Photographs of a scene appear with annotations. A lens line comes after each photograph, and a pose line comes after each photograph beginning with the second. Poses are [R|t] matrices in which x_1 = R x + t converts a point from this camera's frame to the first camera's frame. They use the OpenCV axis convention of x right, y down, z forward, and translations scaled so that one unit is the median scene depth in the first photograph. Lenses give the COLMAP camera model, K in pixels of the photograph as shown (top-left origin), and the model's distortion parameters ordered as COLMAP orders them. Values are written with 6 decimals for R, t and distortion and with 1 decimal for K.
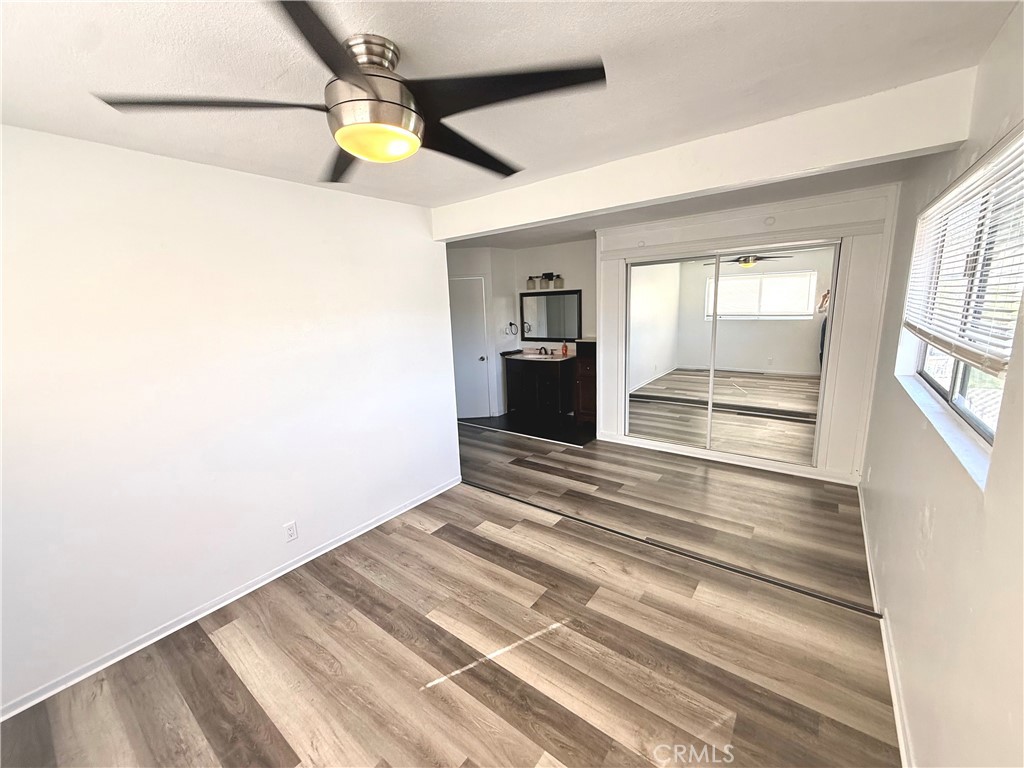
lens RADIAL K [[408.7, 0, 510.8], [0, 408.7, 381.7], [0, 0, 1]] dist [-0.001254, -0.000231]
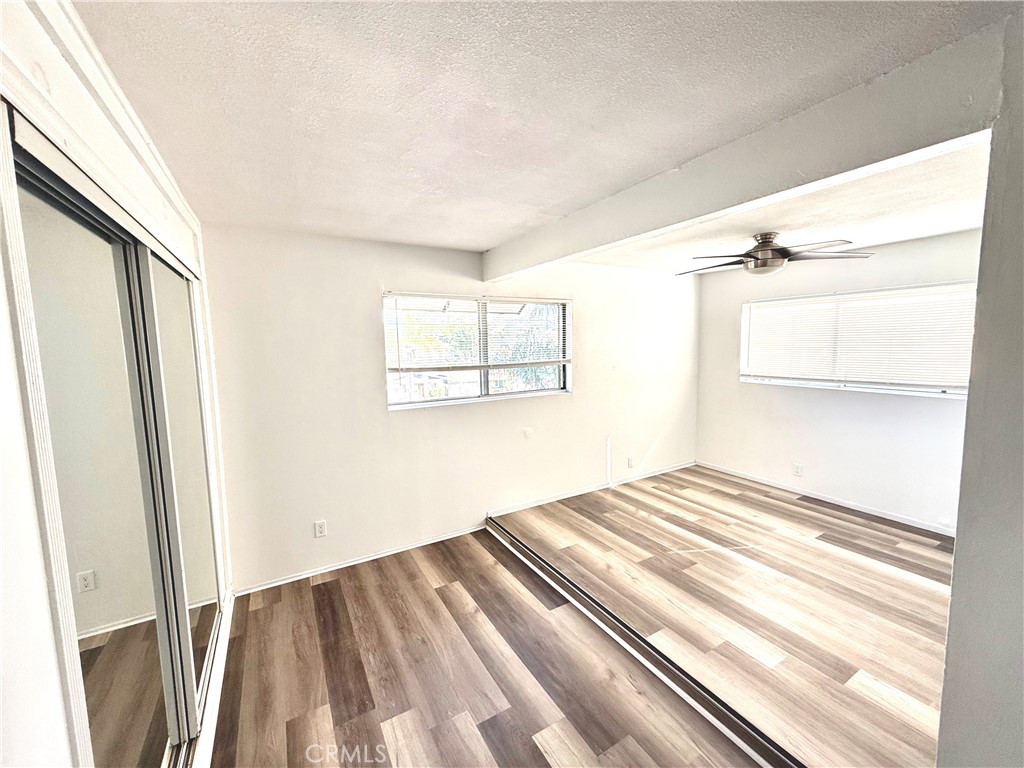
lens RADIAL K [[408.7, 0, 513.8], [0, 408.7, 382.7], [0, 0, 1]] dist [-0.001254, -0.000231]
pose [[-0.924436, 0.018379, 0.380893, 0.078850], [0.128263, 0.955628, 0.265185, -0.411740], [-0.359119, 0.294001, -0.885775, 2.083654]]
